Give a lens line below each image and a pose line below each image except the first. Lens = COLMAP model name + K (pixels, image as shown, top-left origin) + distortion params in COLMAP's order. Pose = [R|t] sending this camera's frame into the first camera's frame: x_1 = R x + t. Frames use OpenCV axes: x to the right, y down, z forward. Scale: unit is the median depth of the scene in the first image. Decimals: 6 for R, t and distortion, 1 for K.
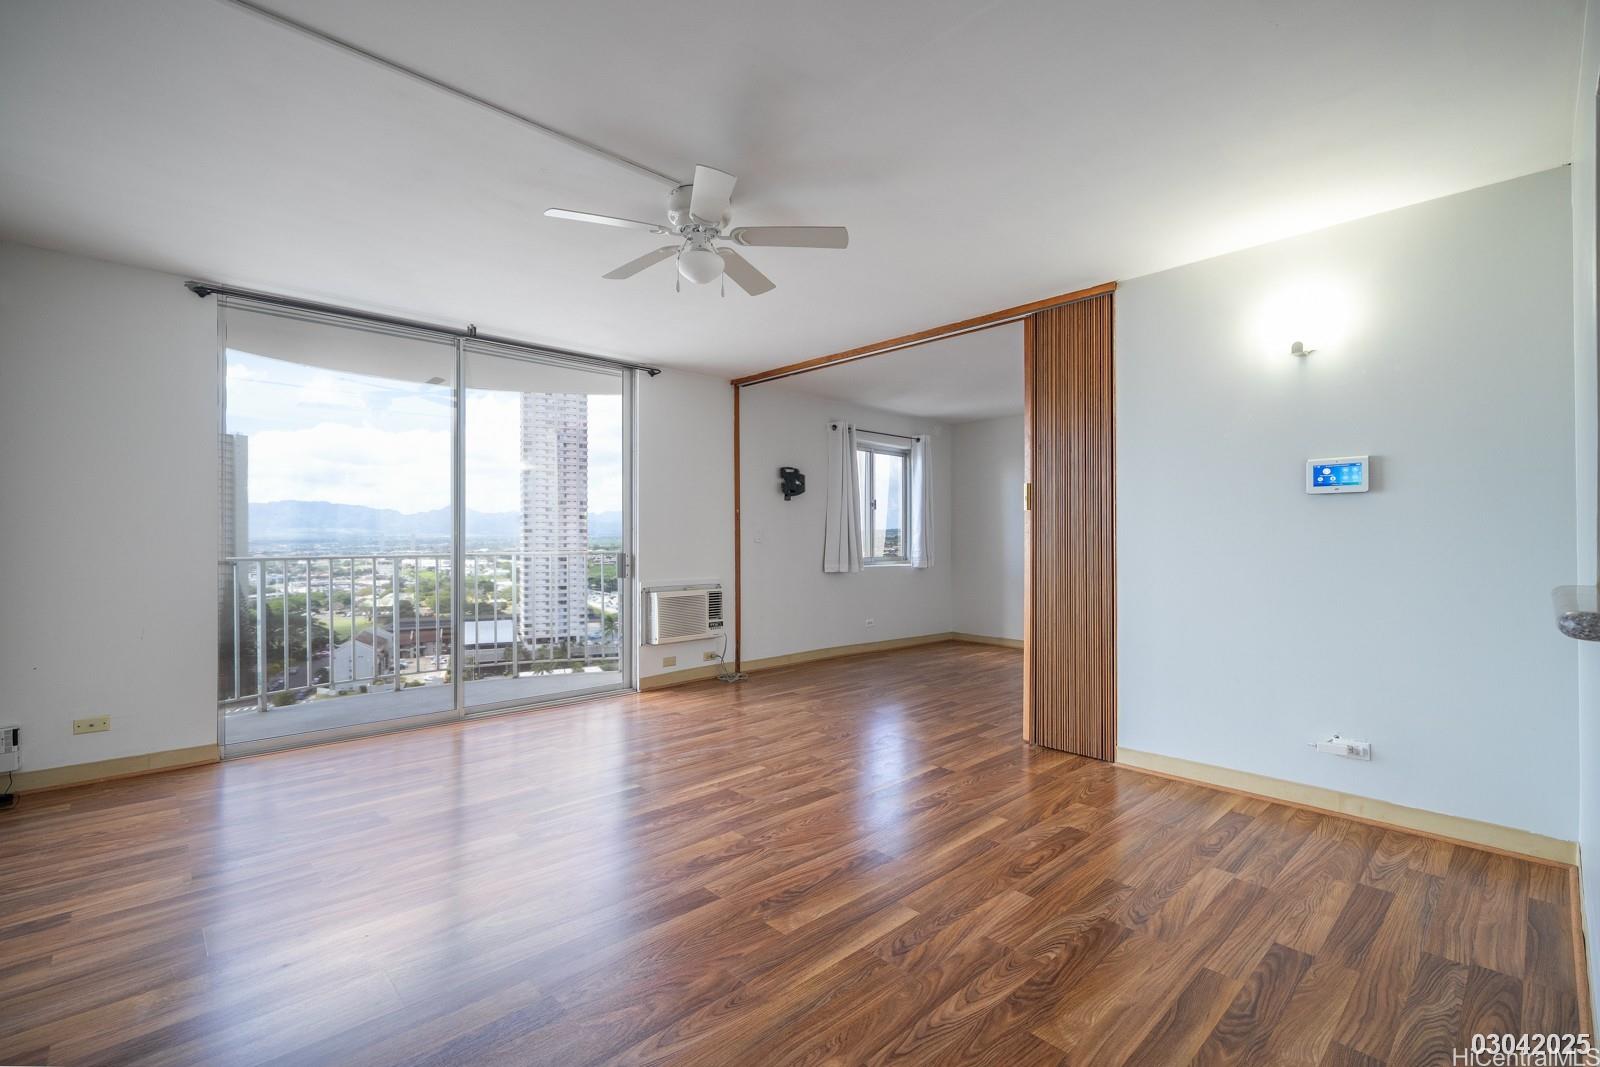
lens RADIAL K [[708.3, 0, 808.5], [0, 708.3, 534.4], [0, 0, 1]] dist [-0.001978, -0.000120]
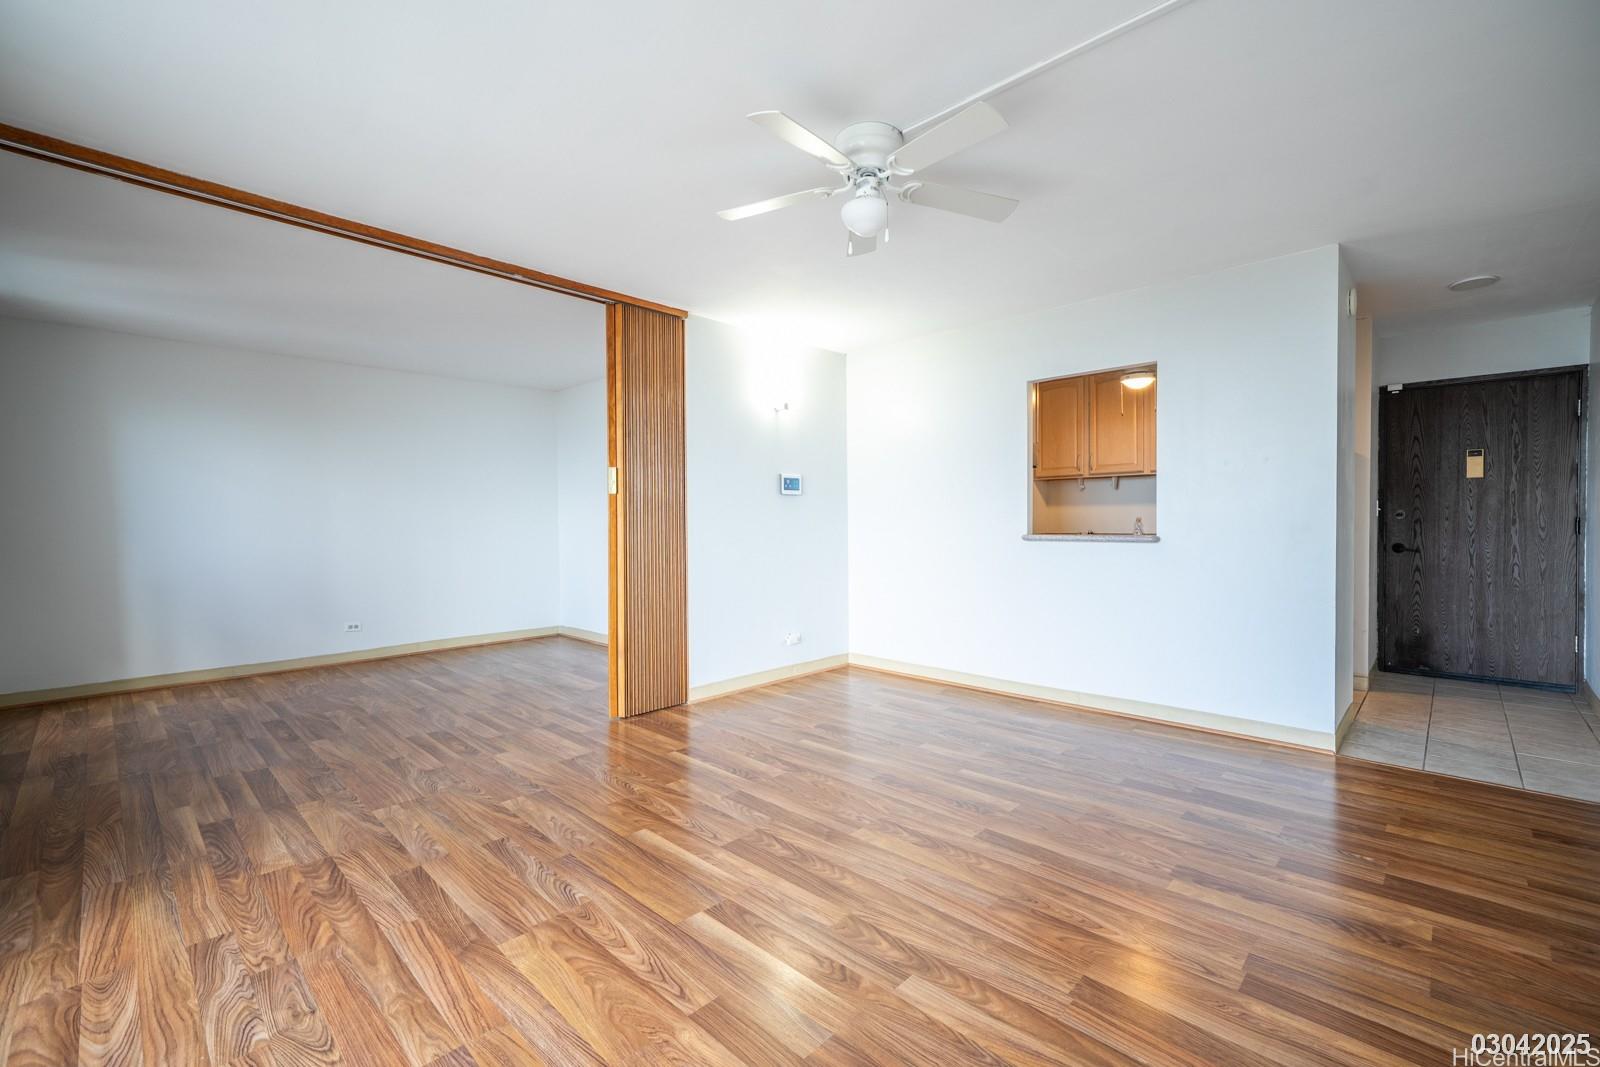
lens RADIAL K [[686.4, 0, 816.9], [0, 686.4, 530.9], [0, 0, 1]] dist [-0.000386, 0.000186]
pose [[-0.058989, -0.015443, 0.998139, -0.846722], [-0.003763, 0.999877, 0.015248, 0.003866], [-0.998252, -0.002857, -0.059040, 0.926390]]
